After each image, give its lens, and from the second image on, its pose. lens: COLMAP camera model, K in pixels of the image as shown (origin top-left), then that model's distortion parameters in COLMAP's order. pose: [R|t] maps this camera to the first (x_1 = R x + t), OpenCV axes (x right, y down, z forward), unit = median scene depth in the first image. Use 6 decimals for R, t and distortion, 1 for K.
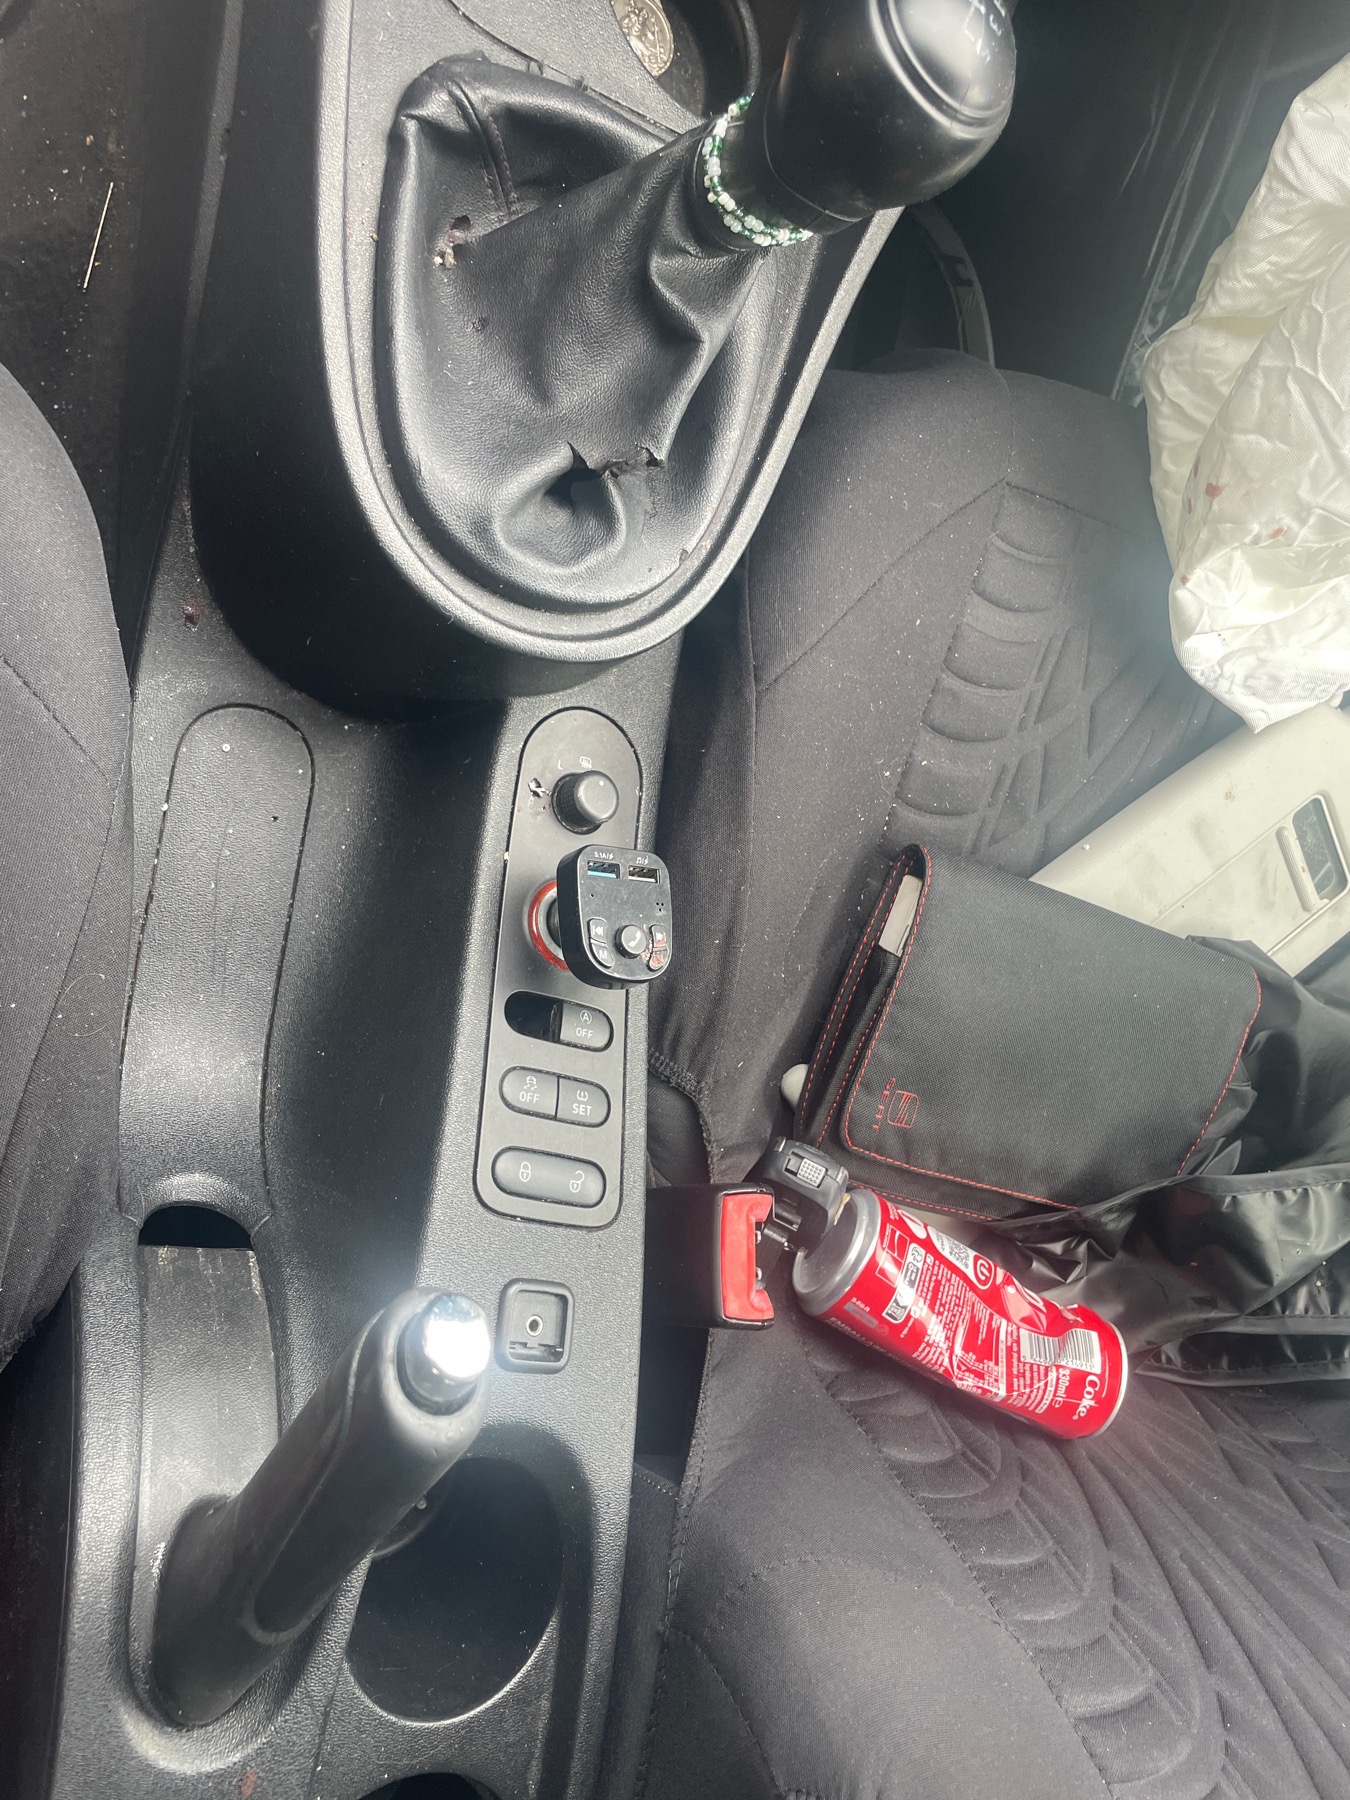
lens RADIAL K [[1371.3, 0, 674.2], [0, 1371.3, 871.4], [0, 0, 1]] dist [0.071667, -0.104973]
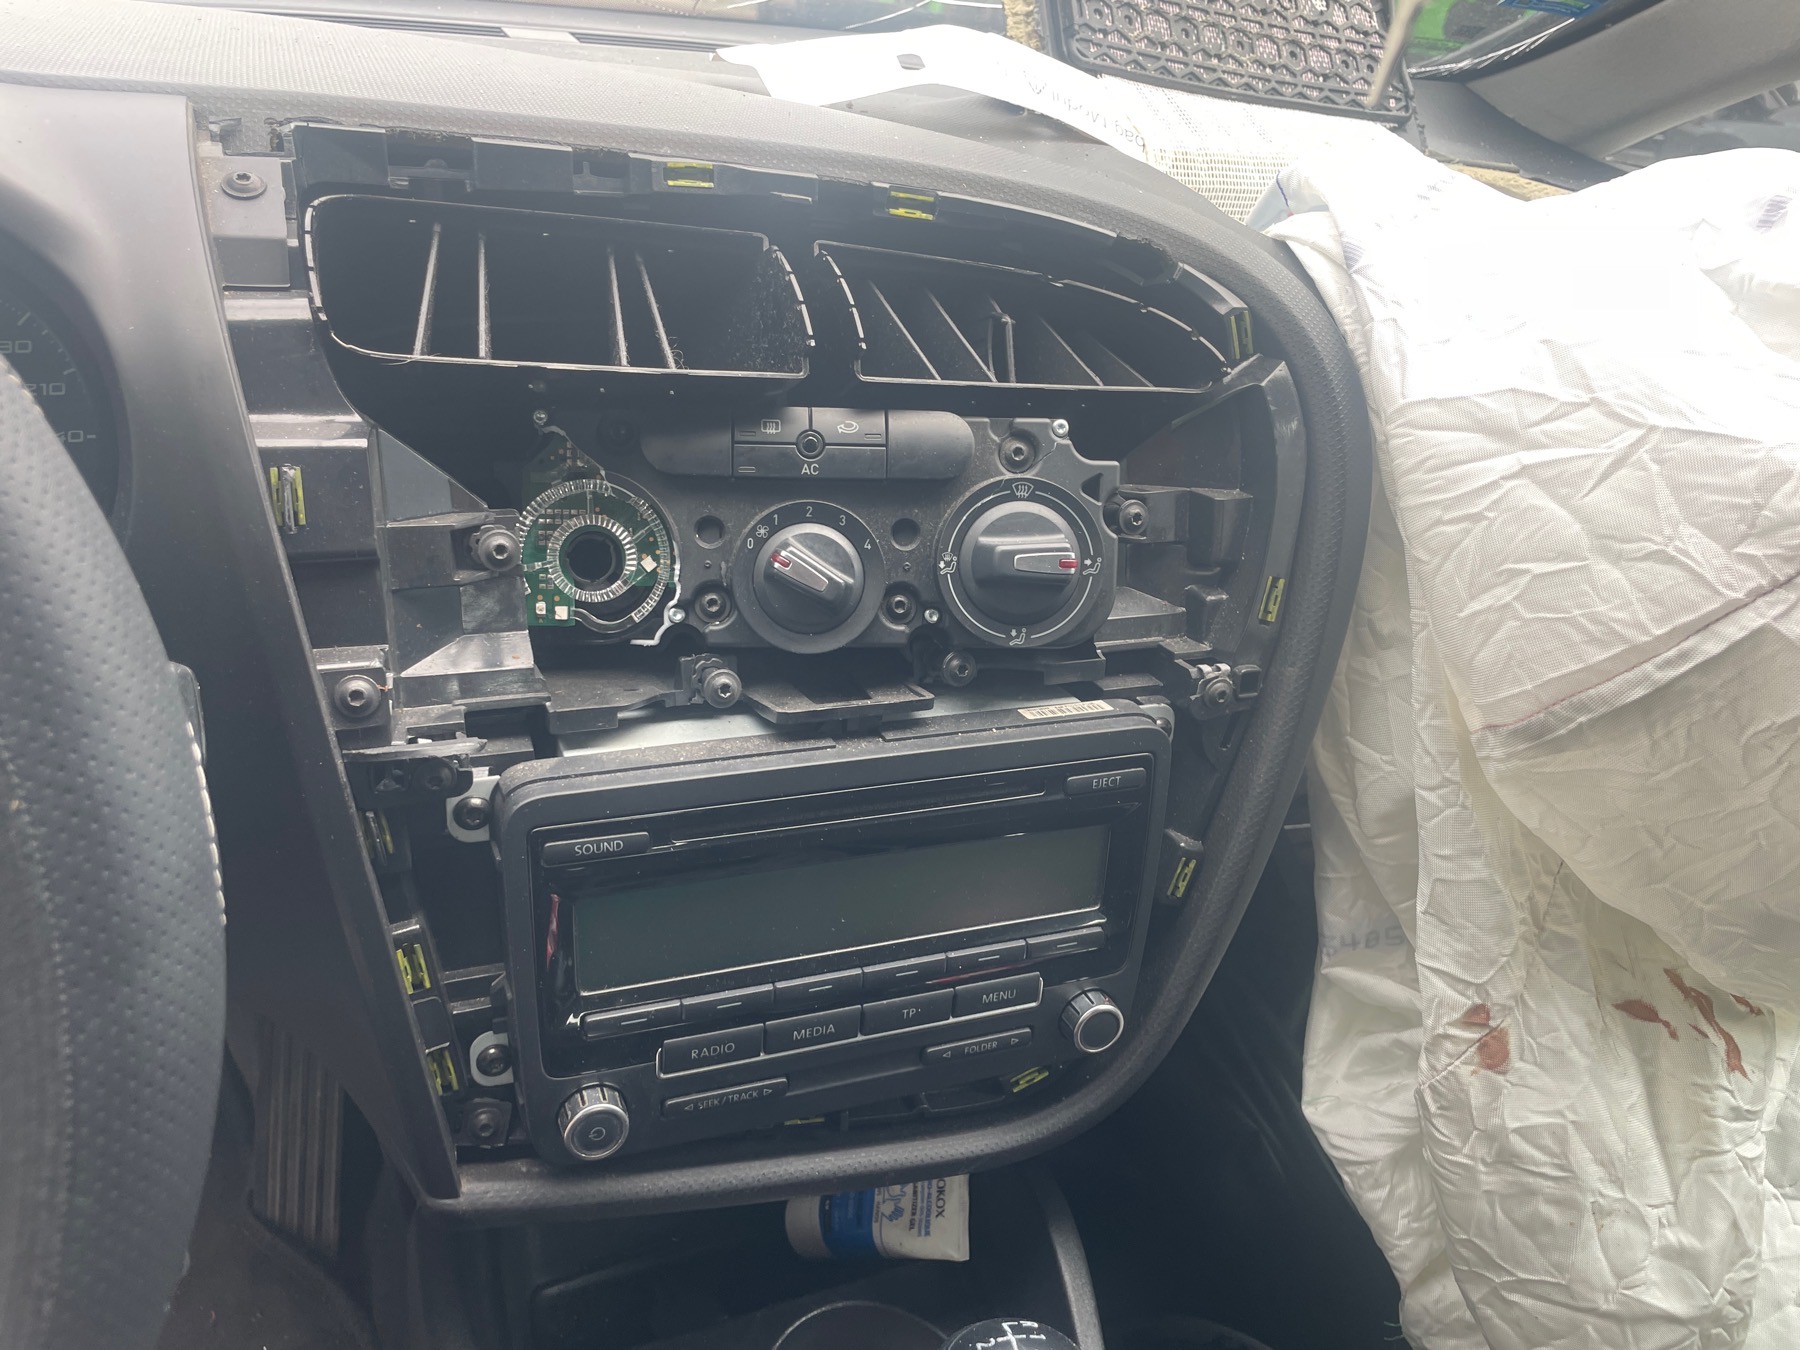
lens RADIAL K [[1371.3, 0, 875.8], [0, 1371.3, 671.8], [0, 0, 1]] dist [0.071667, -0.104973]
pose [[0.768552, -0.606386, 0.204017, 0.145497], [0.527035, 0.419271, -0.739220, -0.031578], [0.362714, 0.675653, 0.641819, -0.132676]]
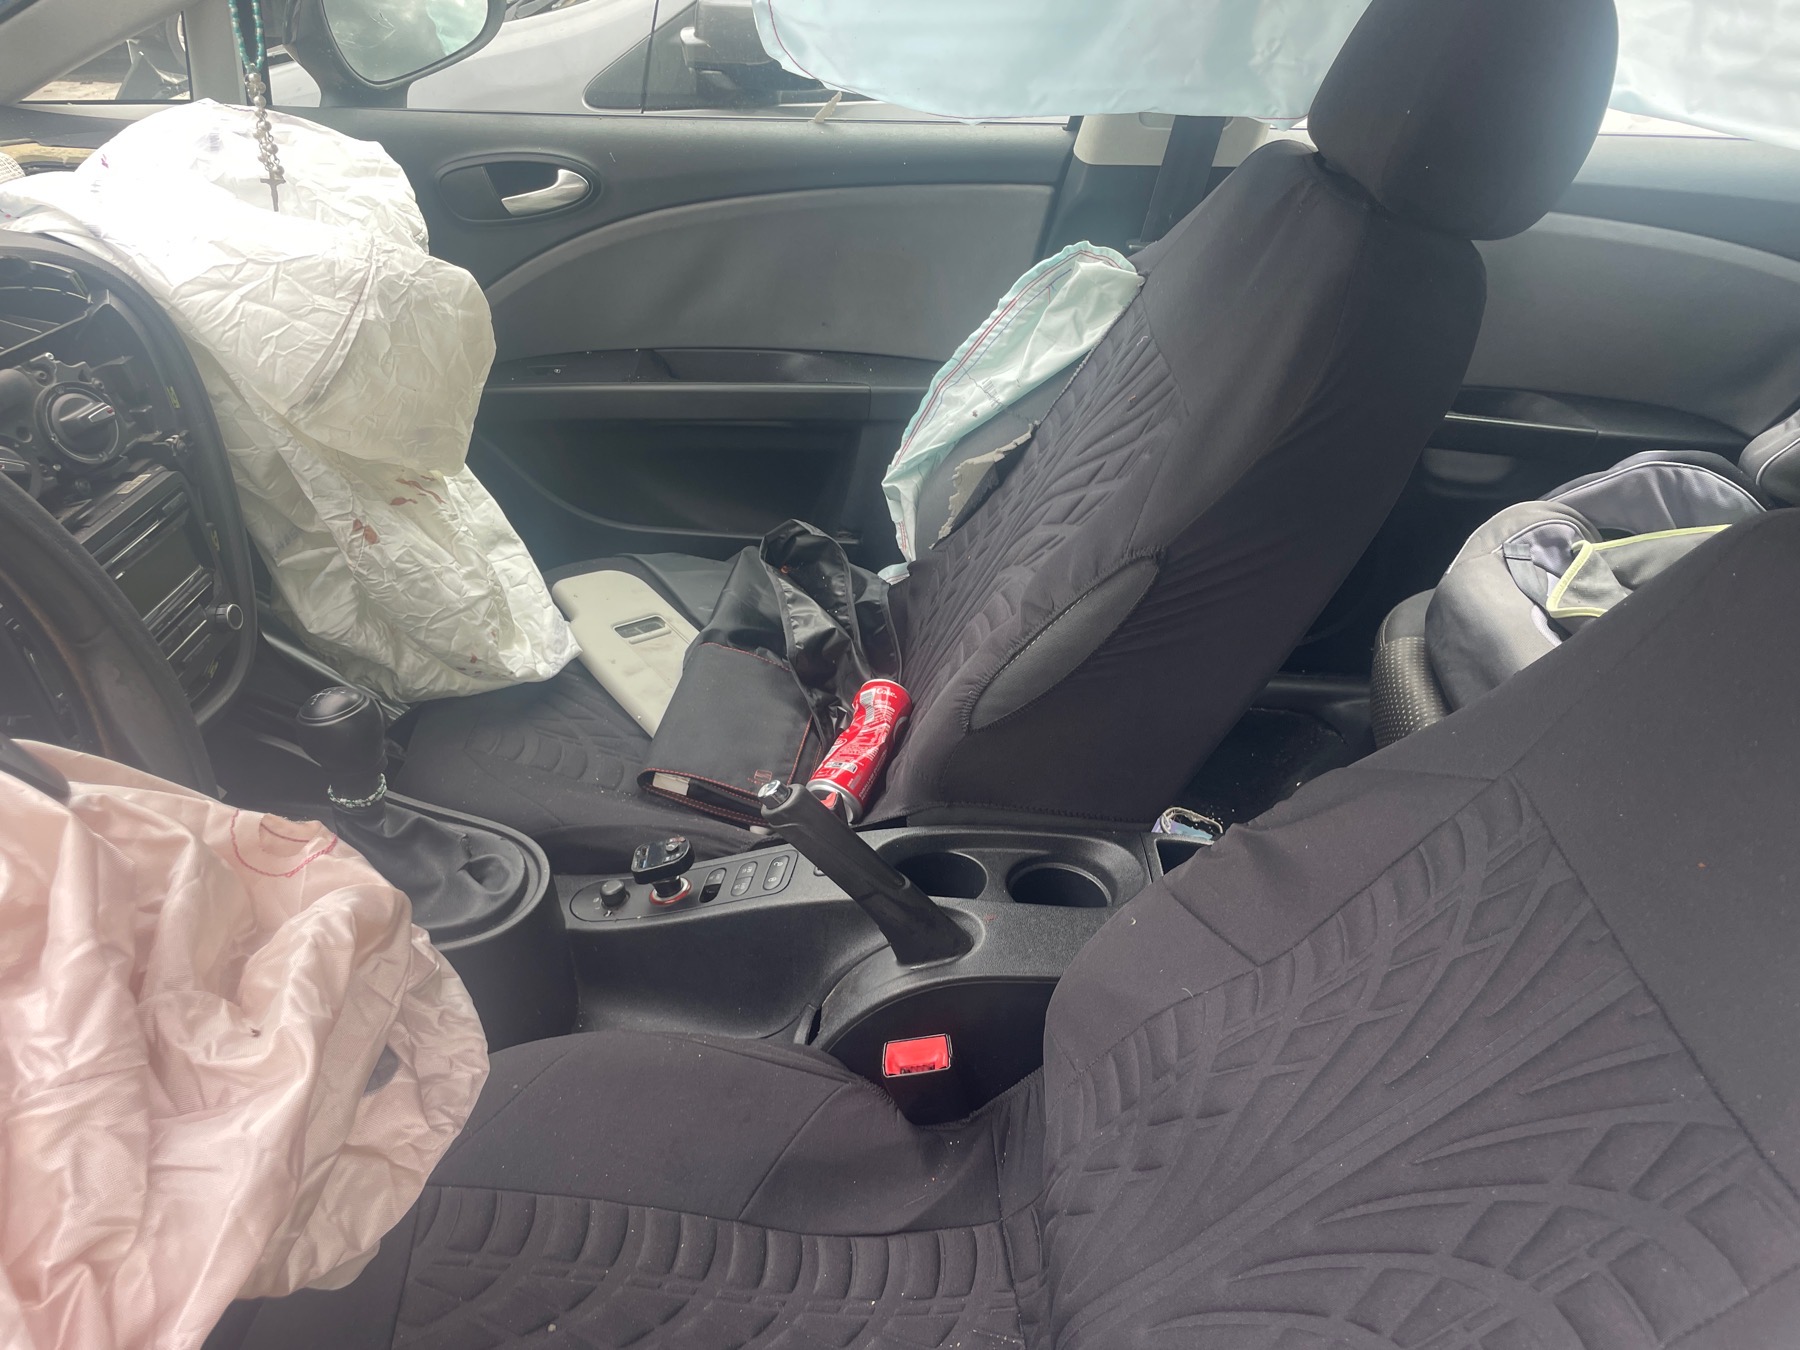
lens RADIAL K [[1349.2, 0, 882.8], [0, 1349.2, 678.8], [0, 0, 1]] dist [0.068500, -0.104954]
pose [[-0.113109, -0.883558, 0.454458, -0.754720], [0.990655, -0.065200, 0.119801, 0.129602], [-0.076220, 0.463762, 0.882675, -1.047135]]
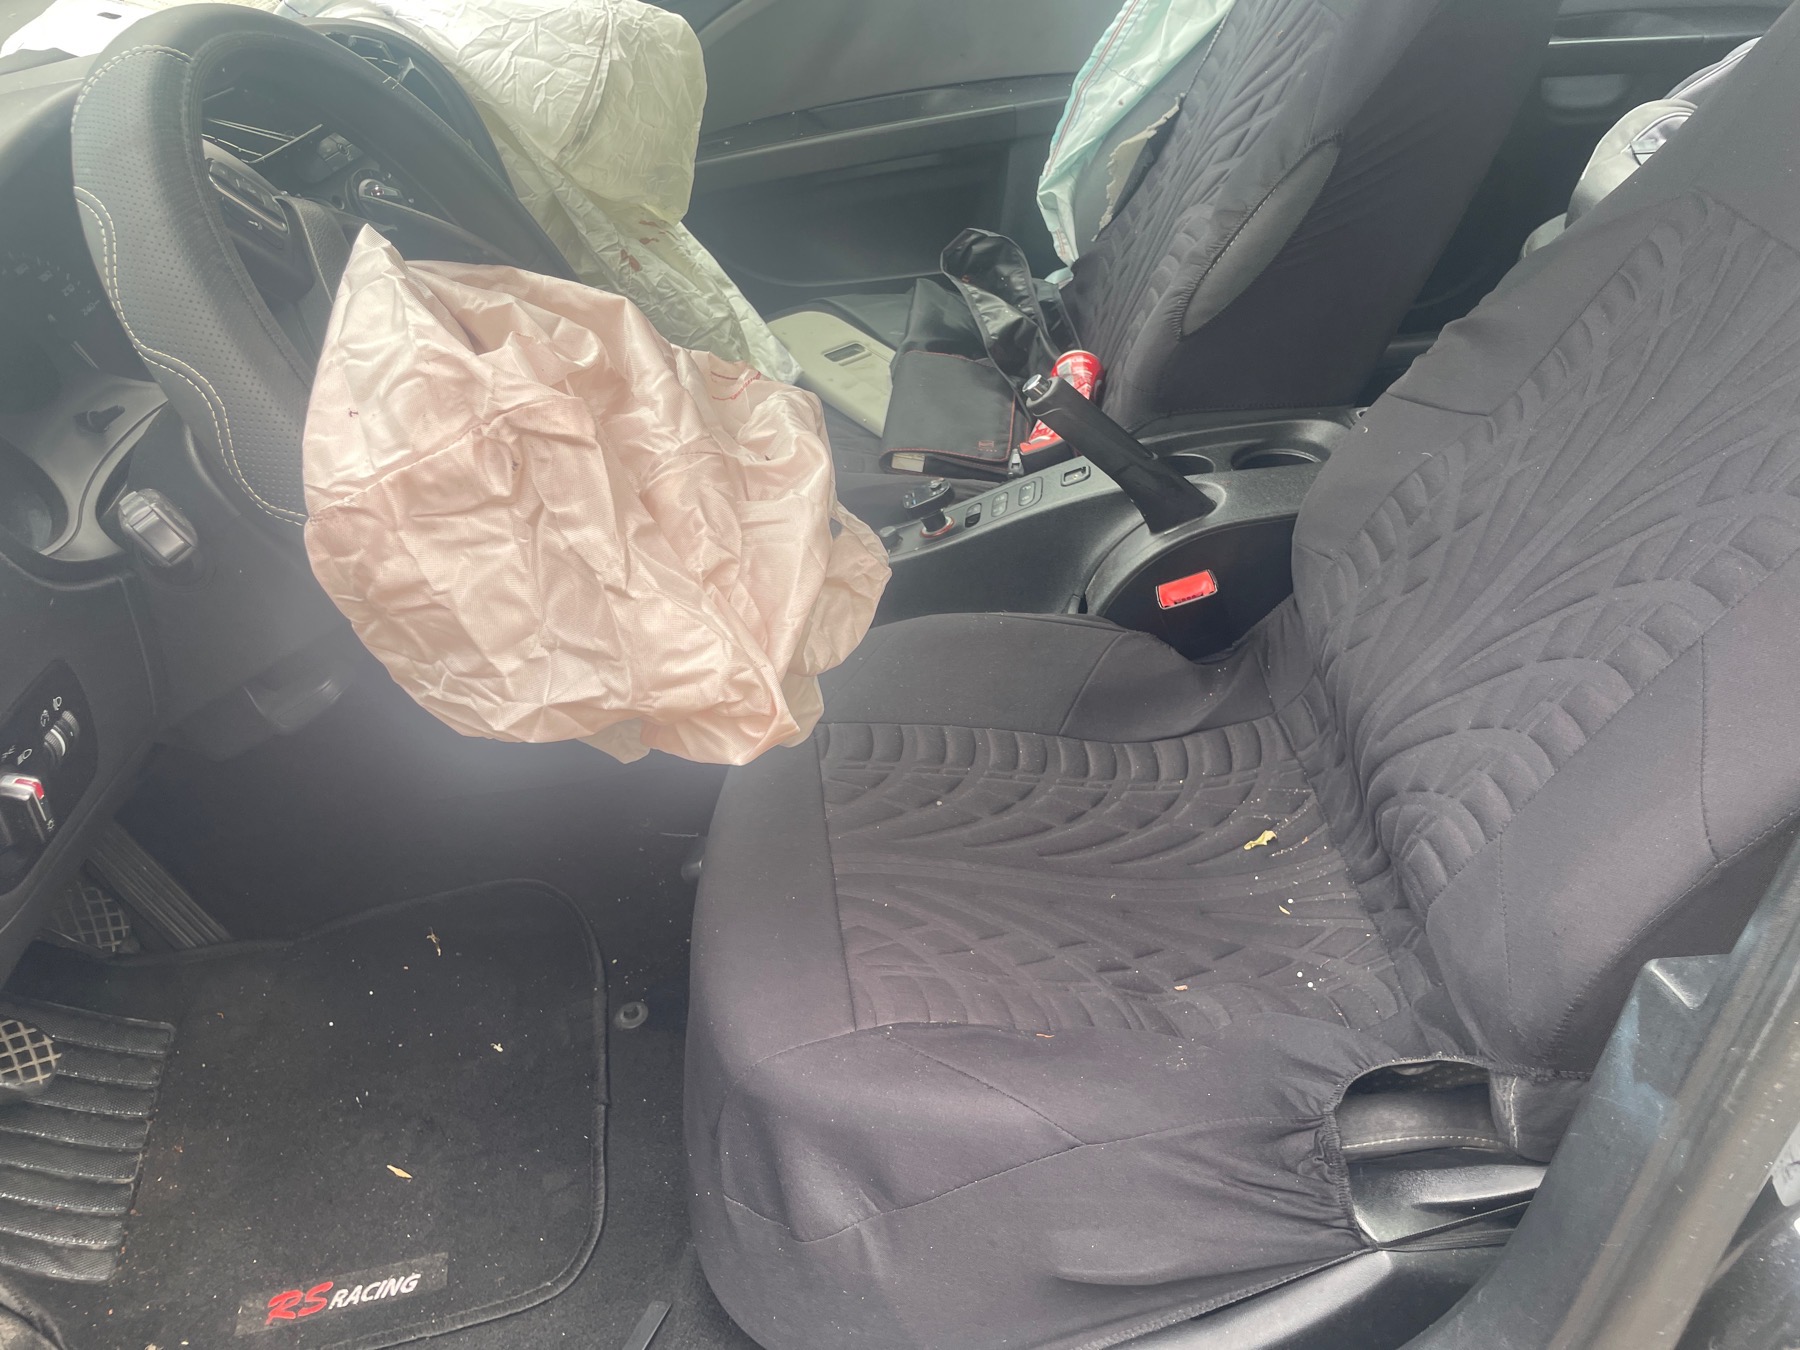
lens RADIAL K [[1349.2, 0, 882.8], [0, 1349.2, 678.8], [0, 0, 1]] dist [0.068500, -0.104954]
pose [[-0.214442, -0.894276, 0.392791, -1.235072], [0.975689, -0.214752, 0.043740, -0.224662], [0.045237, 0.392622, 0.918587, -1.158937]]
